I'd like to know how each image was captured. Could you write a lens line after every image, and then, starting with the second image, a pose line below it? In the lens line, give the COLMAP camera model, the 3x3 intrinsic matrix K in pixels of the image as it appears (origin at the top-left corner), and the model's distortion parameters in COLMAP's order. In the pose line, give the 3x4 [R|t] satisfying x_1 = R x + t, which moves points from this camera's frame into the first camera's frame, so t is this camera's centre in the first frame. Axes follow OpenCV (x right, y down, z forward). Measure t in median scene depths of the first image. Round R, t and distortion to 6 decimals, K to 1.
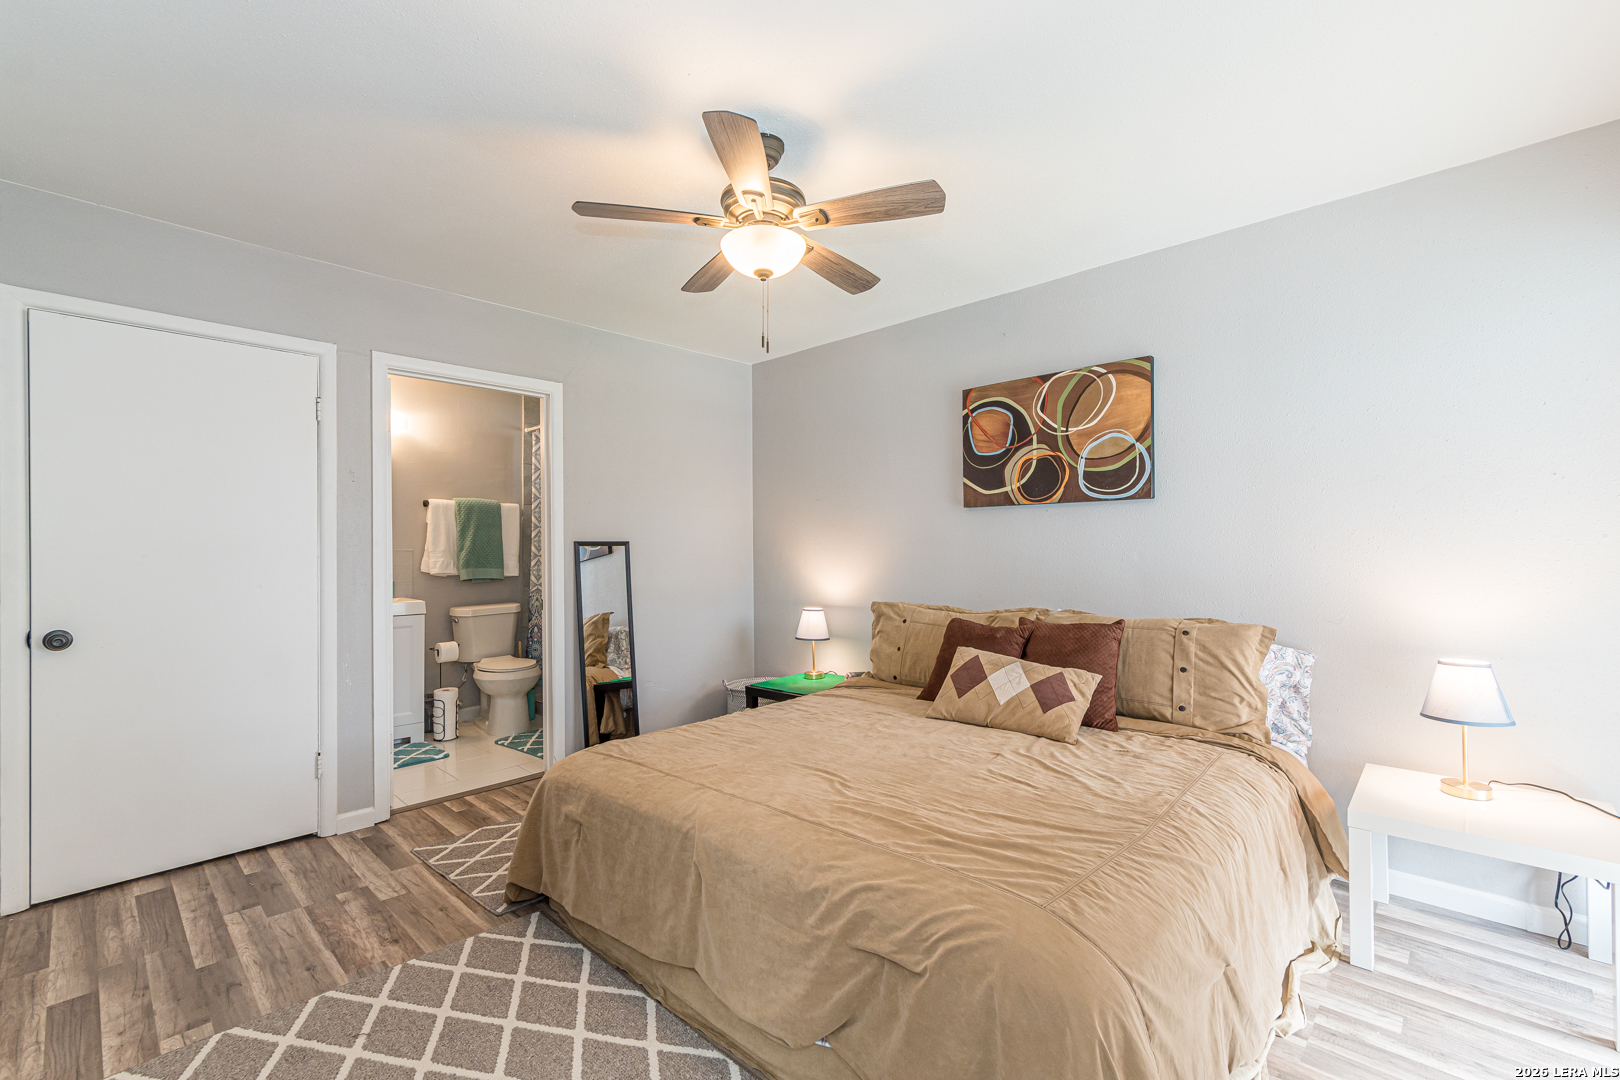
lens RADIAL K [[707.0, 0, 797.0], [0, 707.0, 538.5], [0, 0, 1]] dist [0.007583, 0.000902]
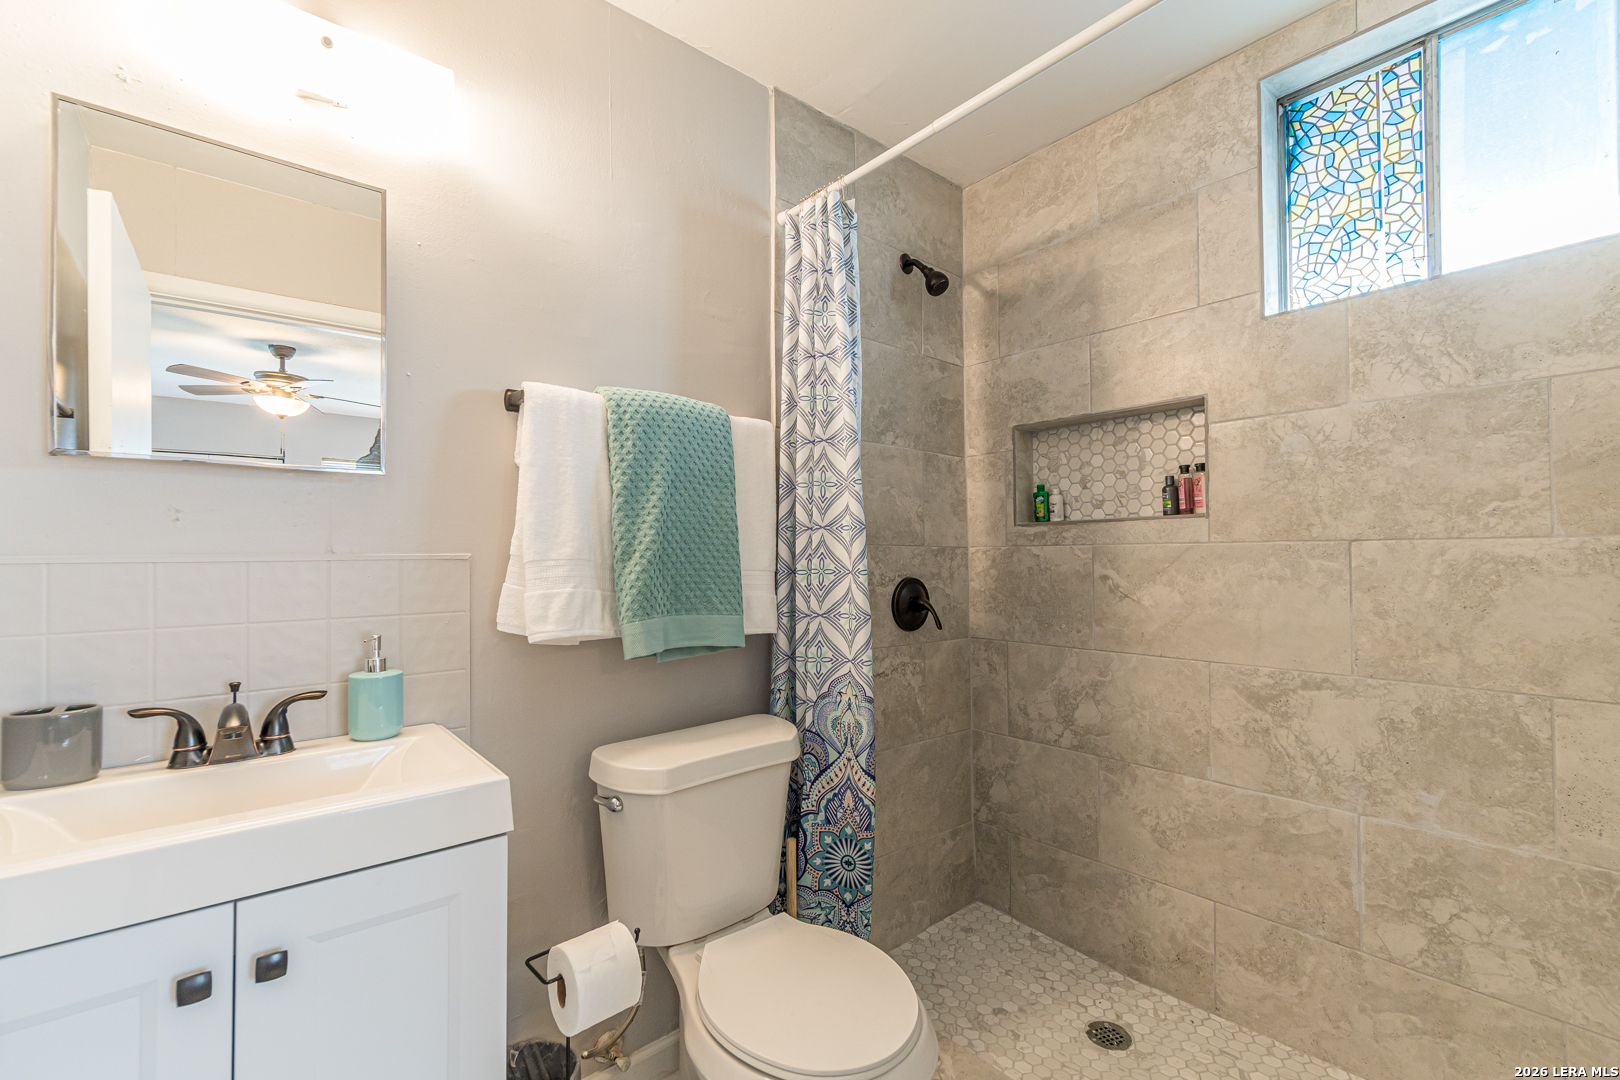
lens RADIAL K [[707.0, 0, 807.0], [0, 707.0, 532.7], [0, 0, 1]] dist [0.007583, 0.000902]
pose [[0.995572, -0.007473, -0.093703, -0.373325], [0.006177, 0.999881, -0.014117, 0.011104], [0.093797, 0.013476, 0.995500, 0.715866]]
